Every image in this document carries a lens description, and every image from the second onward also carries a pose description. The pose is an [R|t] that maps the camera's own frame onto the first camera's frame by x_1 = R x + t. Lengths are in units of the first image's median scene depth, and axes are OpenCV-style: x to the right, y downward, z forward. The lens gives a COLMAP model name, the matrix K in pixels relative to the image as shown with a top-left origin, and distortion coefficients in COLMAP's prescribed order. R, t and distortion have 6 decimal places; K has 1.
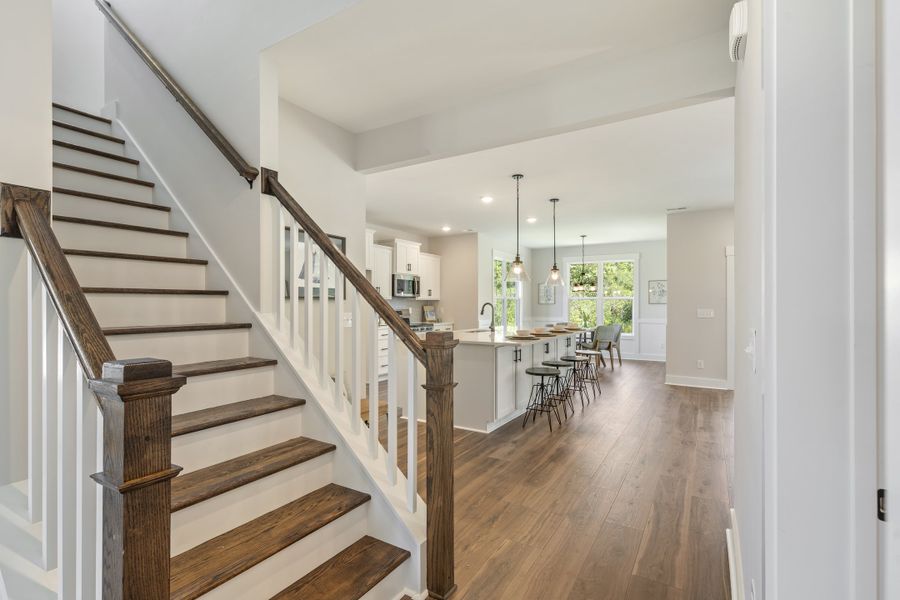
lens RADIAL K [[427.6, 0, 450.0], [0, 427.6, 300.0], [0, 0, 1]] dist [-0.000050, -0.000024]
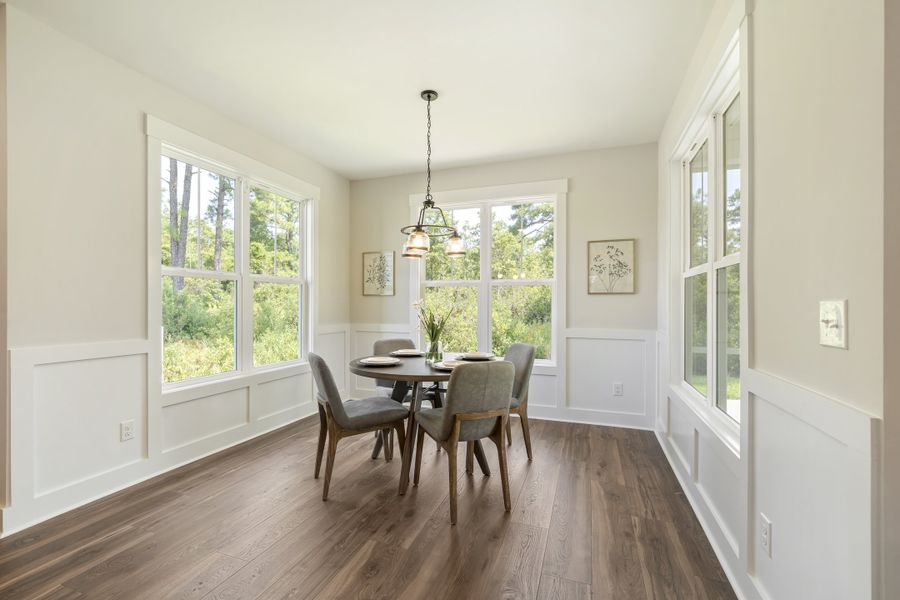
lens RADIAL K [[388.8, 0, 450.0], [0, 388.8, 300.0], [0, 0, 1]] dist [0.001791, 0.000333]
pose [[0.979805, 0.004078, 0.199913, 0.281194], [-0.004002, 0.999992, -0.000783, 0.017994], [-0.199915, -0.000033, 0.979813, 0.729856]]
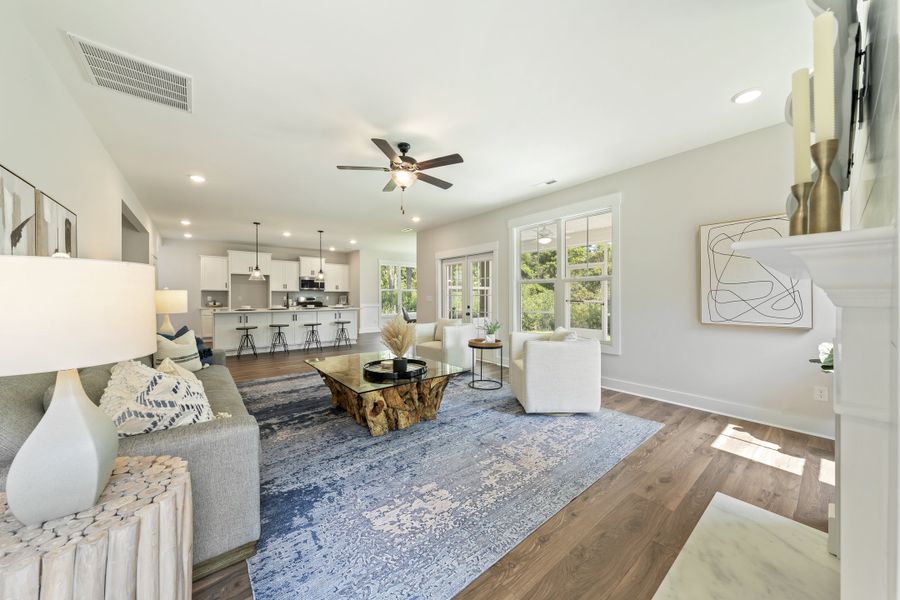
lens RADIAL K [[309.4, 0, 450.0], [0, 309.4, 300.0], [0, 0, 1]] dist [0.000411, 0.000037]
pose [[0.940416, 0.001869, -0.340021, 0.799017], [0.003949, 0.999857, 0.016417, 0.014151], [0.340003, -0.016781, 0.940275, 0.009561]]
